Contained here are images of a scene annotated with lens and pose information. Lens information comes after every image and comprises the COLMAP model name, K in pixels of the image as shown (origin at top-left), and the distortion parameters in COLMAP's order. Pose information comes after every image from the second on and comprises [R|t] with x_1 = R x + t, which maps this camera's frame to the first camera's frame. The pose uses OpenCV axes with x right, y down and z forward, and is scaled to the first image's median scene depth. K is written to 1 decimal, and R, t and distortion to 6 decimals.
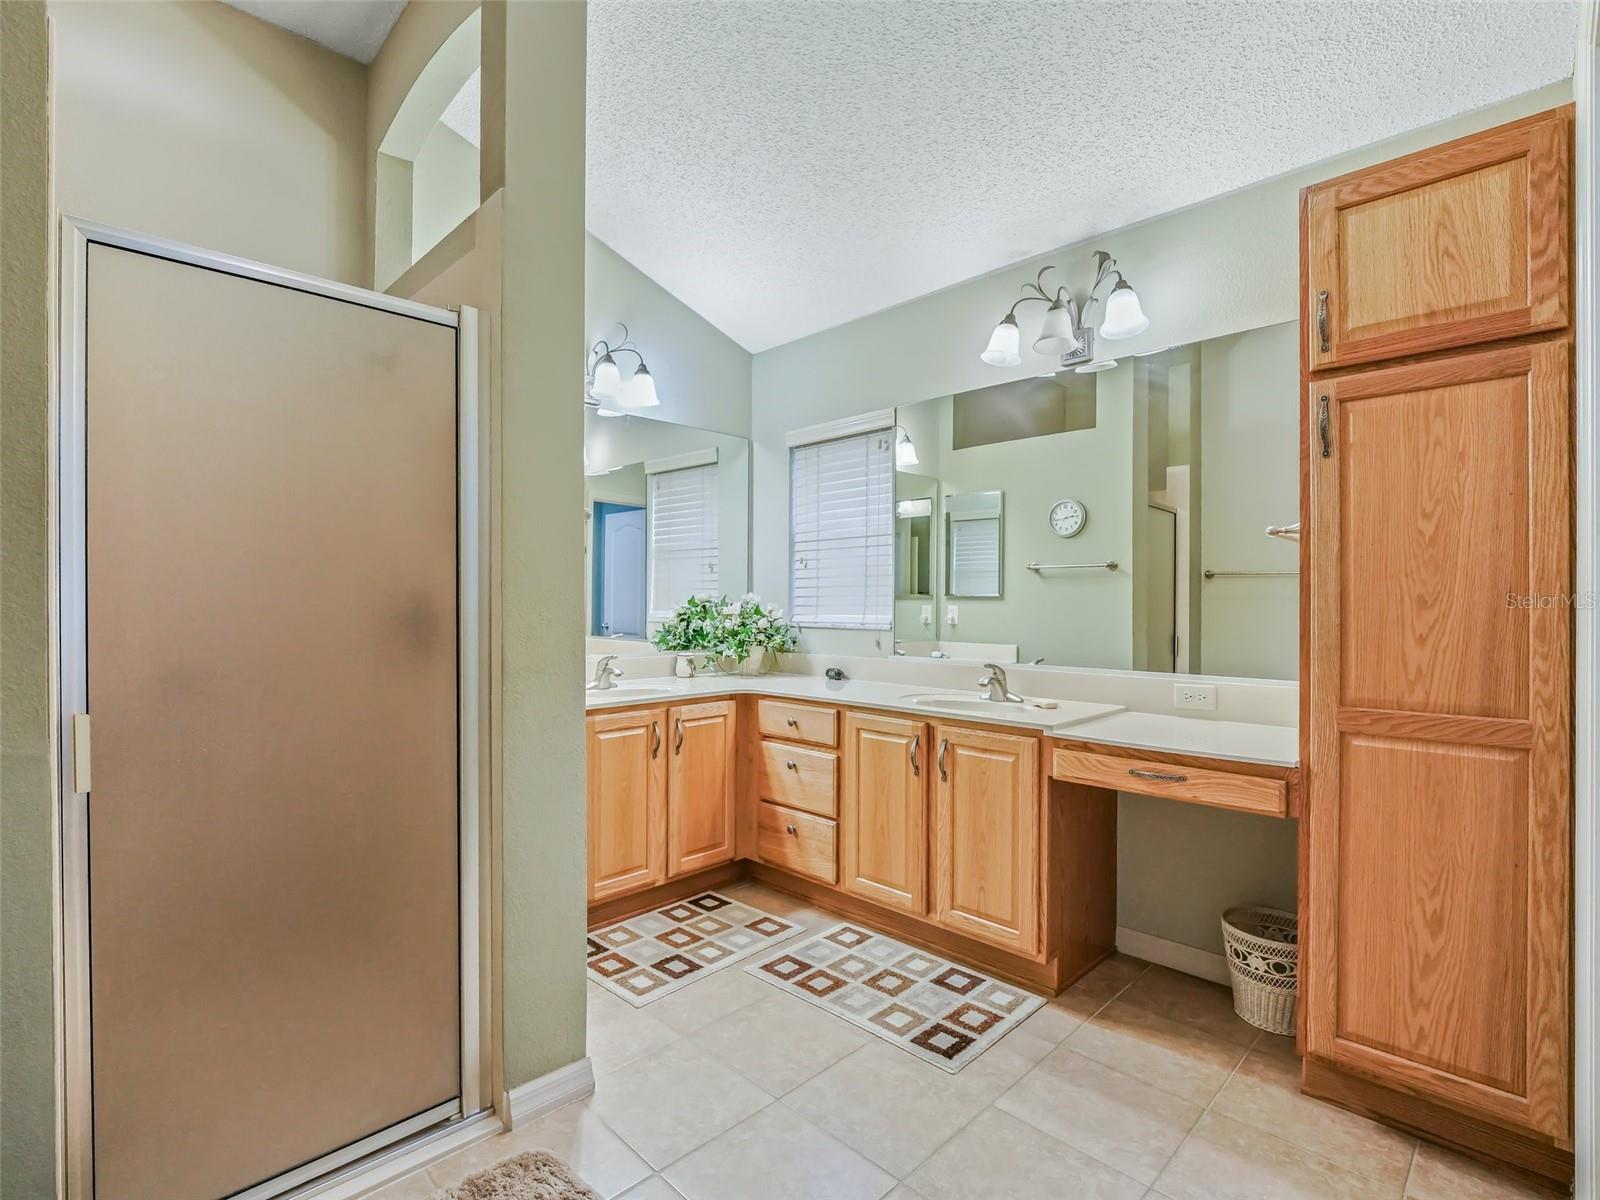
lens RADIAL K [[777.2, 0, 806.4], [0, 777.2, 604.4], [0, 0, 1]] dist [-0.002535, 0.000185]
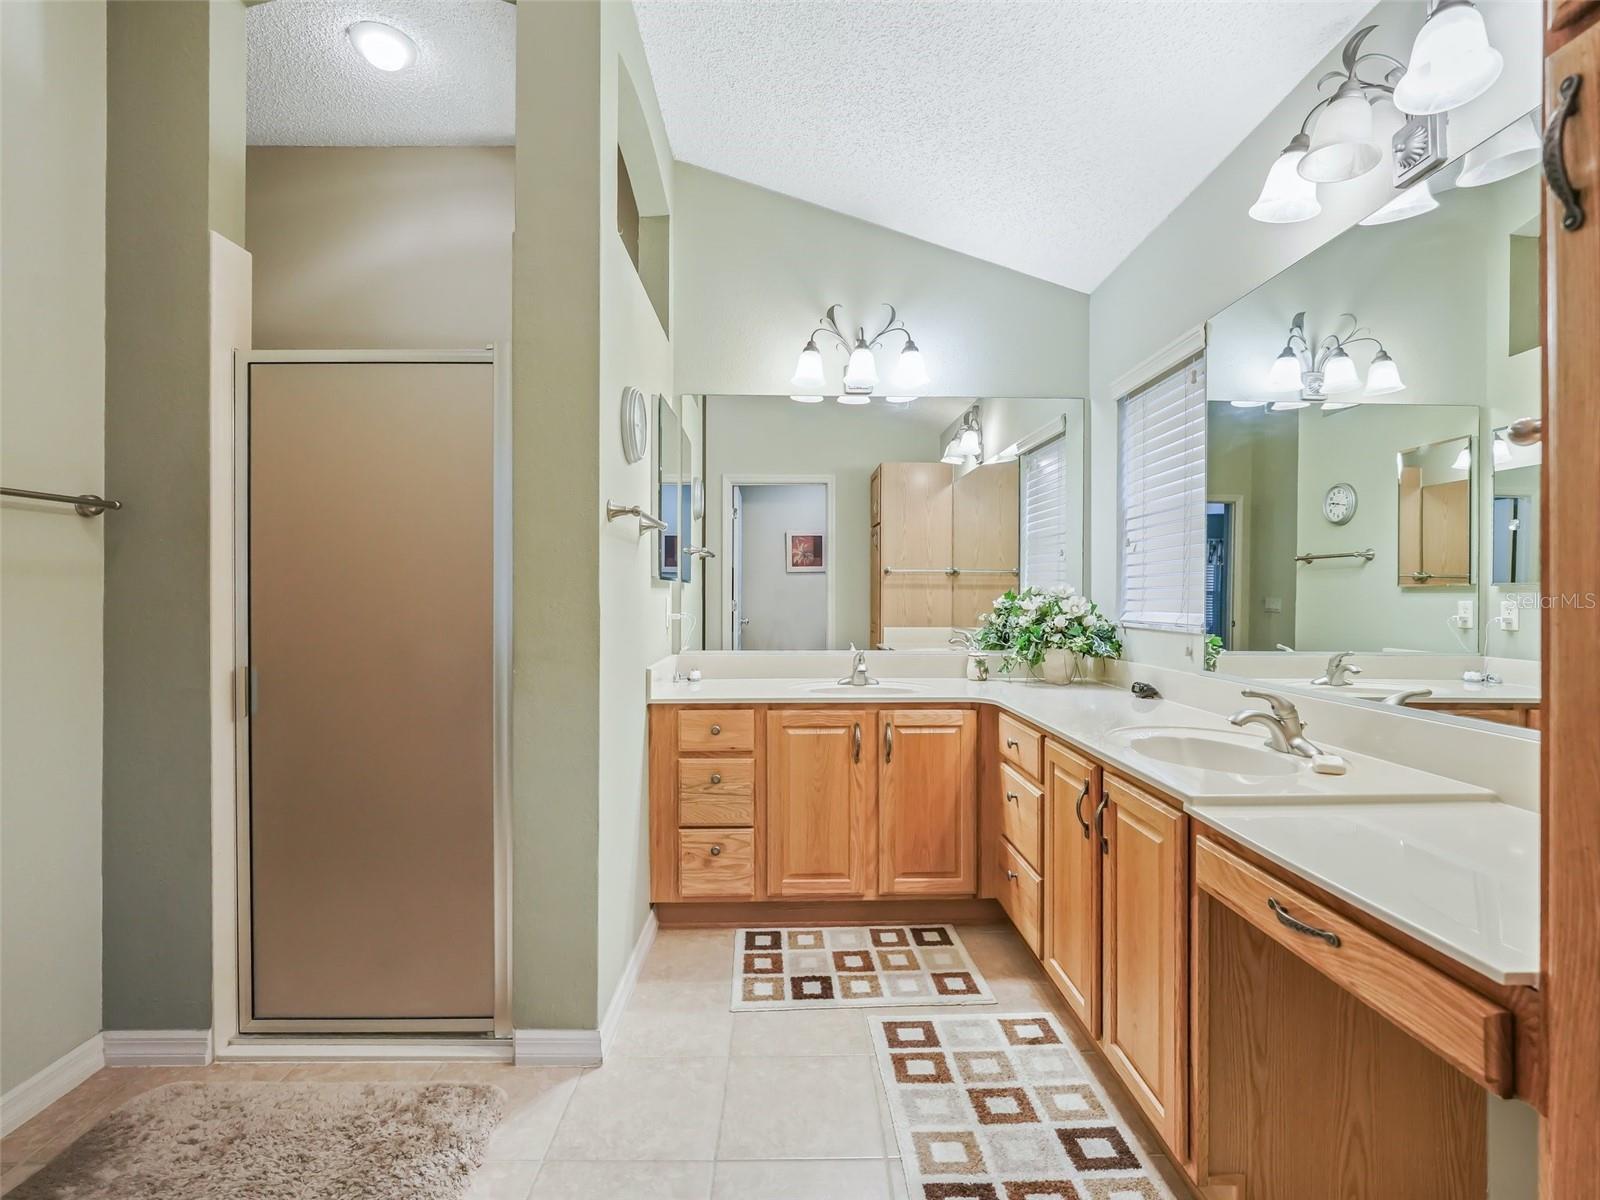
lens RADIAL K [[787.5, 0, 801.5], [0, 787.5, 595.6], [0, 0, 1]] dist [0.003324, -0.005204]
pose [[0.721728, -0.000734, -0.692177, 0.419271], [-0.001064, 0.999997, -0.002170, -0.001092], [0.692176, 0.002302, 0.721725, 0.271557]]
